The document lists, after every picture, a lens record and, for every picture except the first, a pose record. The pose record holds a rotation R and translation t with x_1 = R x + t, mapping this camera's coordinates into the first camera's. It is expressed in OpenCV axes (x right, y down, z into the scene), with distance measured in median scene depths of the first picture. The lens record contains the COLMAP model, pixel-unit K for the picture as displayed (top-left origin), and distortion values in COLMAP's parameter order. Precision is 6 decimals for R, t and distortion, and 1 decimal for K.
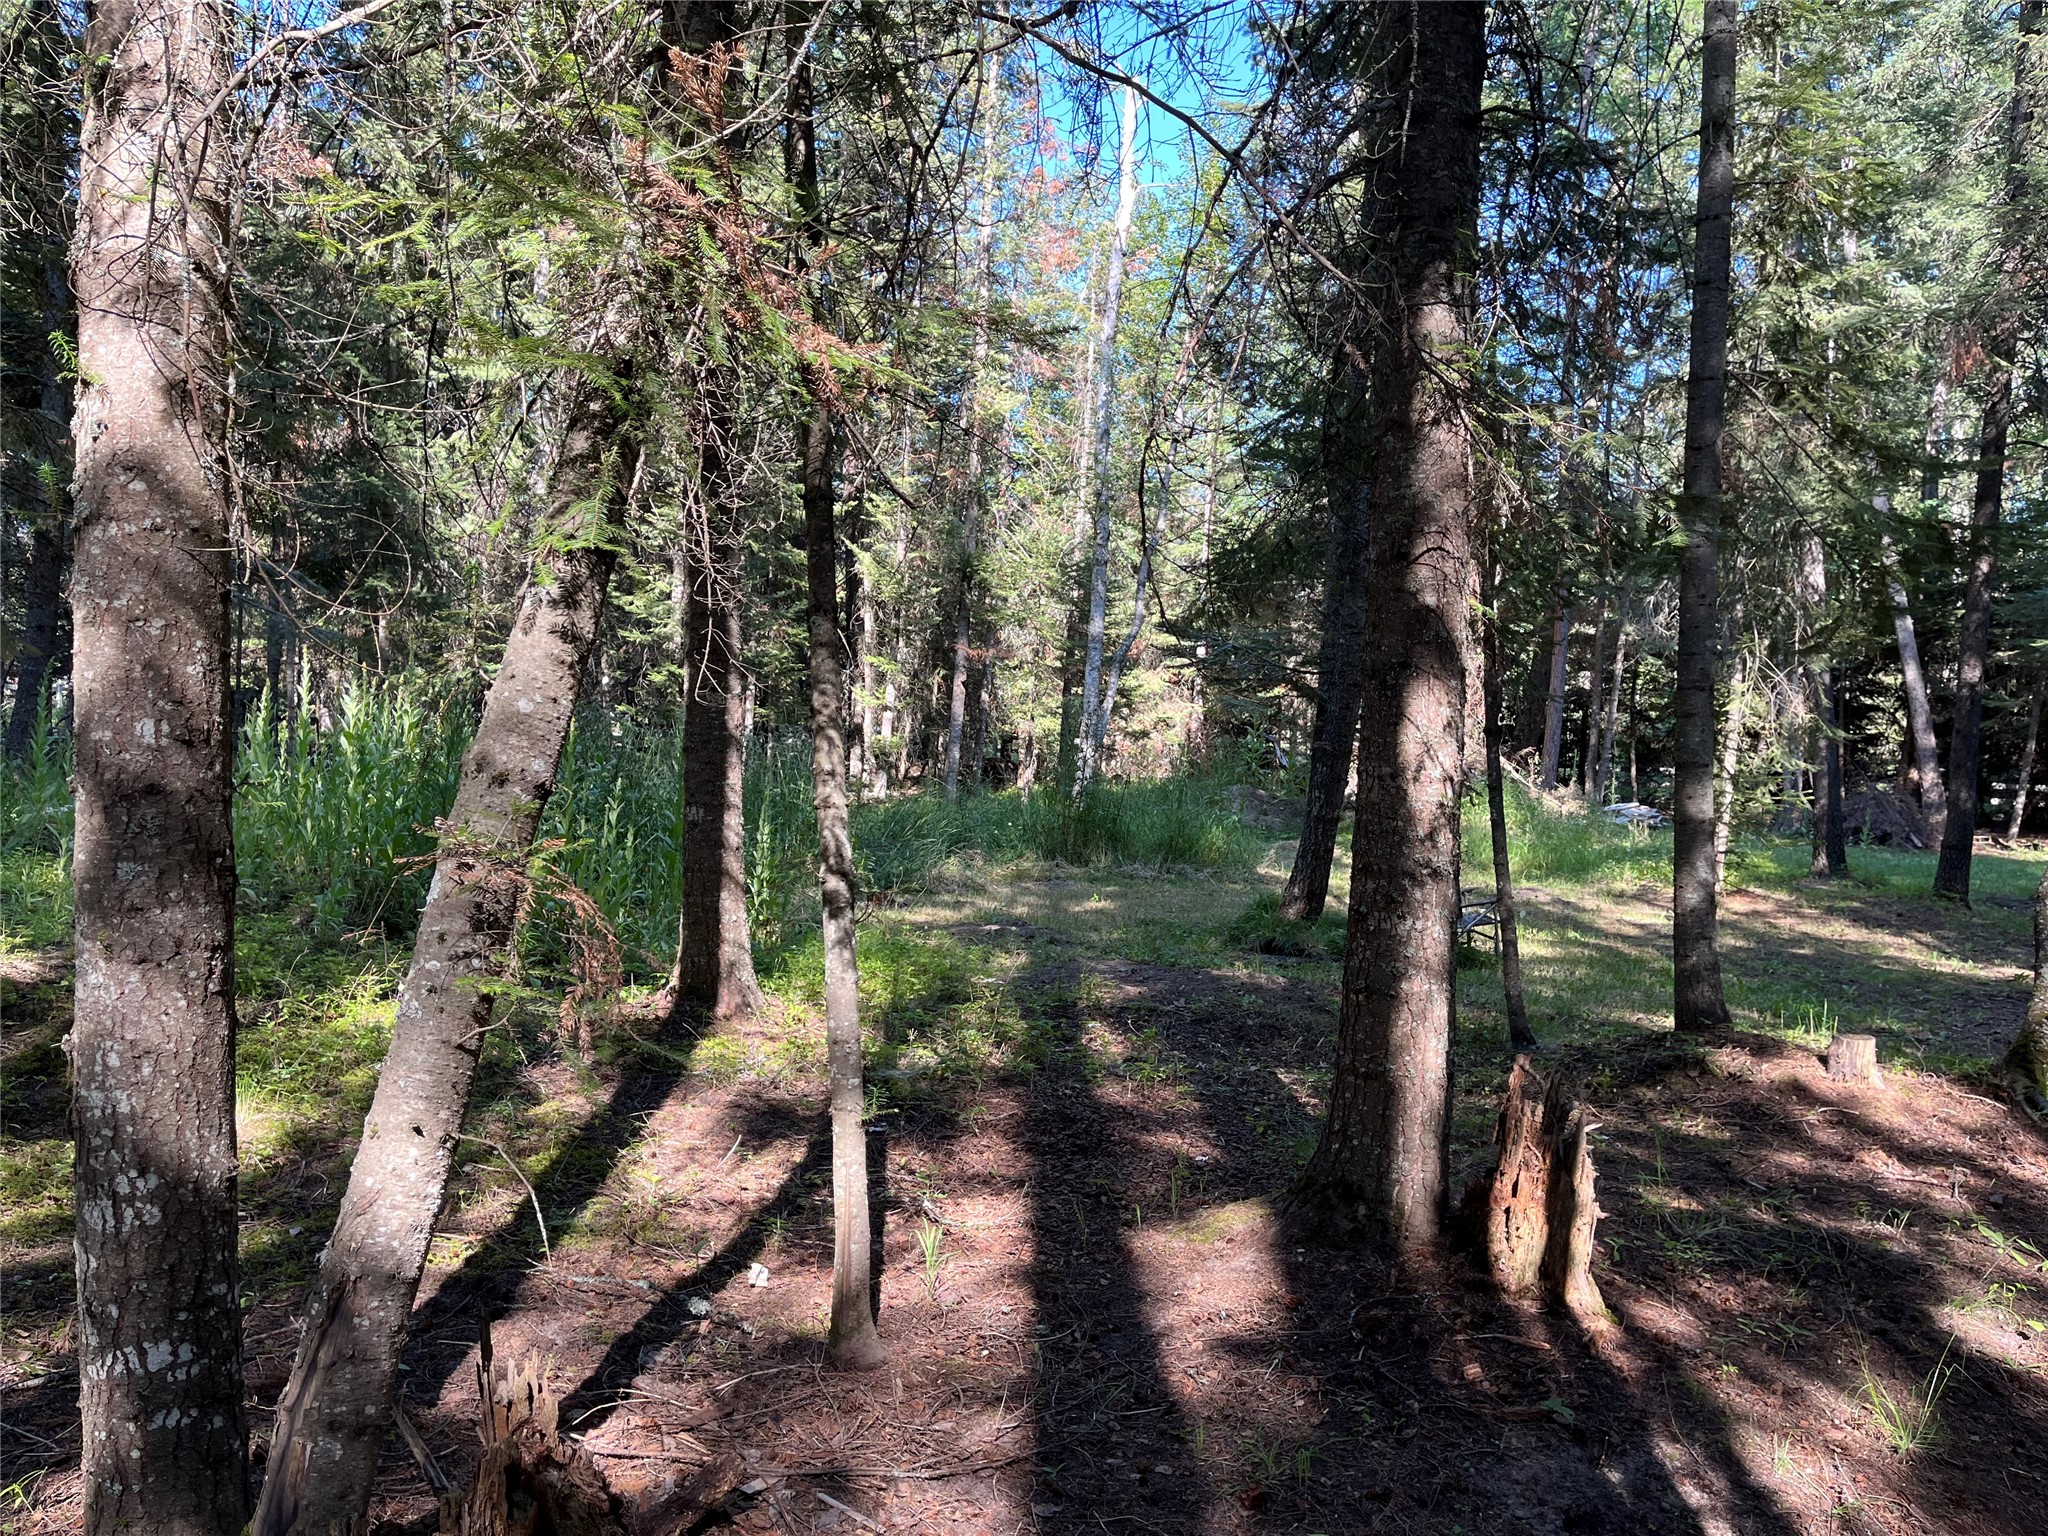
lens RADIAL K [[1533.8, 0, 1018.3], [0, 1533.8, 765.1], [0, 0, 1]] dist [0.064143, -0.097056]
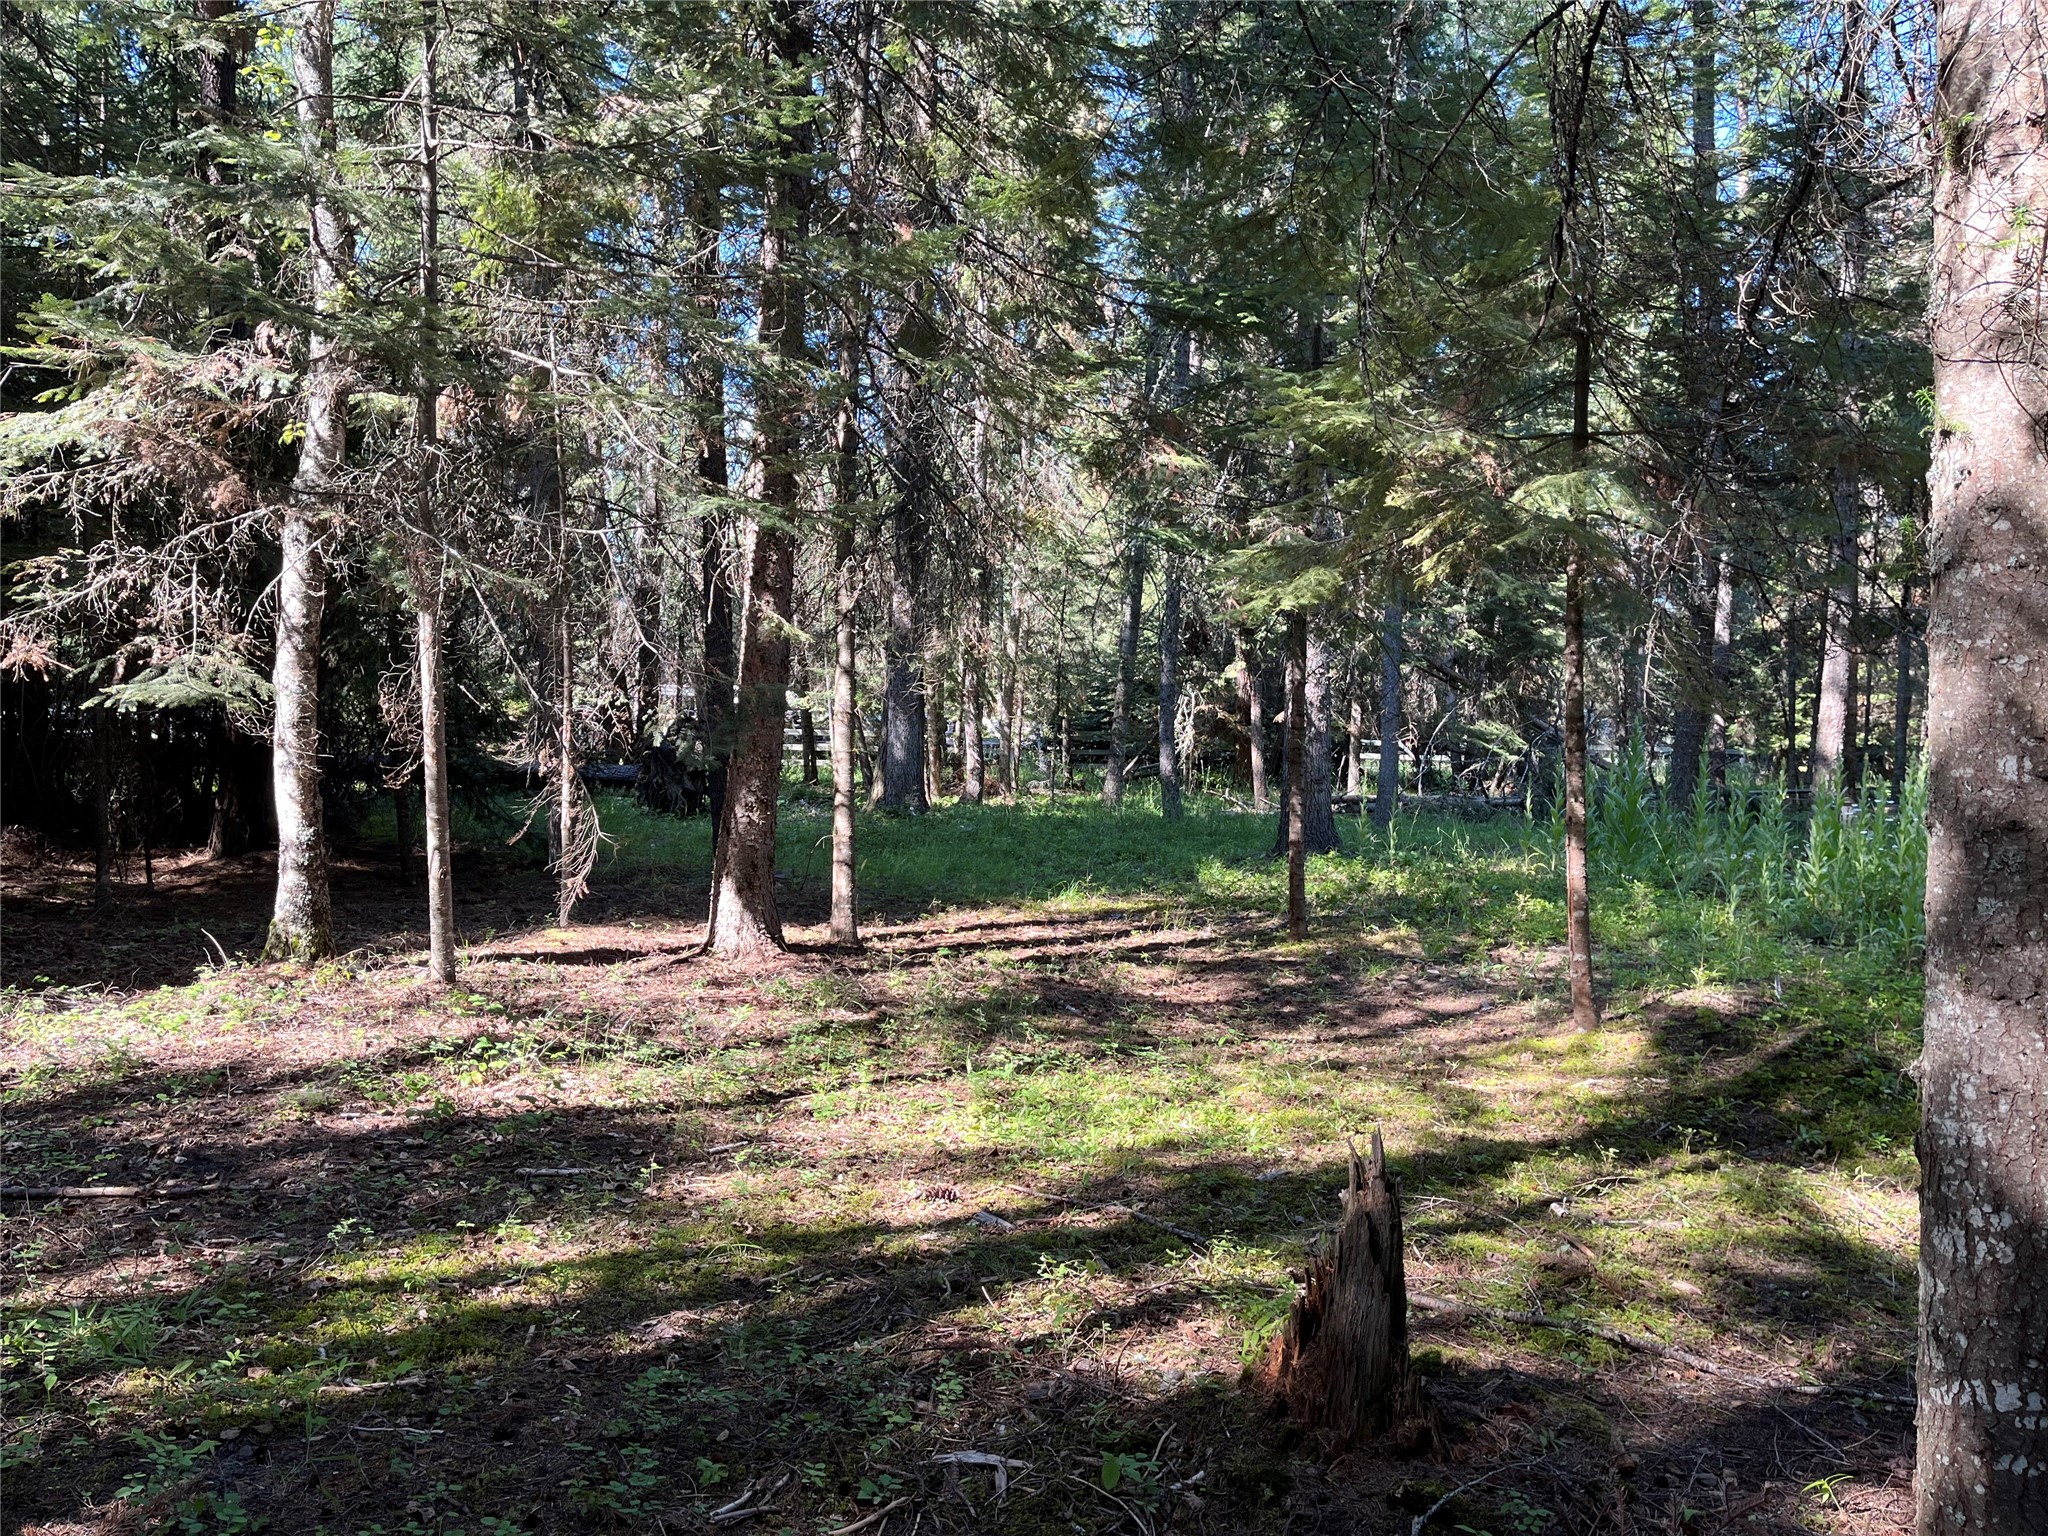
lens RADIAL K [[1533.8, 0, 1025.9], [0, 1533.8, 775.4], [0, 0, 1]] dist [0.064143, -0.097056]
pose [[0.587253, -0.006753, -0.809375, -0.123611], [-0.018996, 0.999575, -0.022124, 0.016933], [0.809180, 0.028367, 0.586875, -0.101511]]
